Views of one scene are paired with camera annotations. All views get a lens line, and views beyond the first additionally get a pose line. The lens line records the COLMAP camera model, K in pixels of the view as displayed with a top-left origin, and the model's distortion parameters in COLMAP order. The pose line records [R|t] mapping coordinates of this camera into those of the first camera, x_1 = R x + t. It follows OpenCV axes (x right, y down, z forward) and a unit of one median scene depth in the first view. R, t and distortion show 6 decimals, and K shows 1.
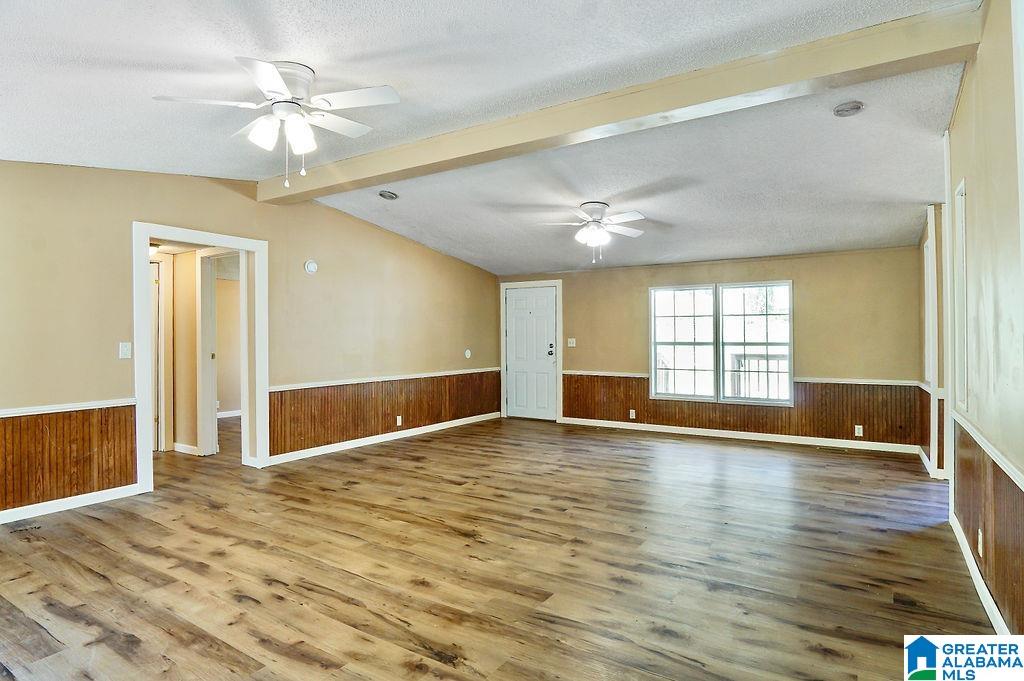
lens RADIAL K [[553.7, 0, 508.2], [0, 553.7, 335.4], [0, 0, 1]] dist [-0.034363, 0.009160]
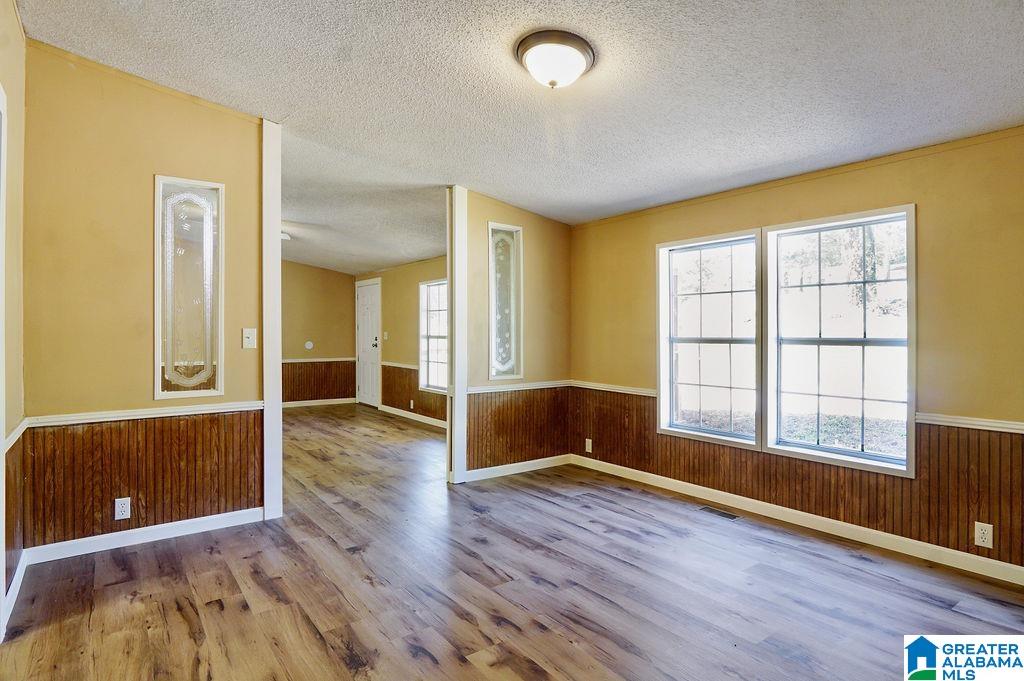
lens RADIAL K [[553.7, 0, 507.5], [0, 553.7, 327.4], [0, 0, 1]] dist [-0.034363, 0.009160]
pose [[0.937472, 0.000756, -0.348060, 1.285462], [-0.003049, 0.999977, -0.006039, 0.005481], [0.348047, 0.006722, 0.937453, 0.147284]]
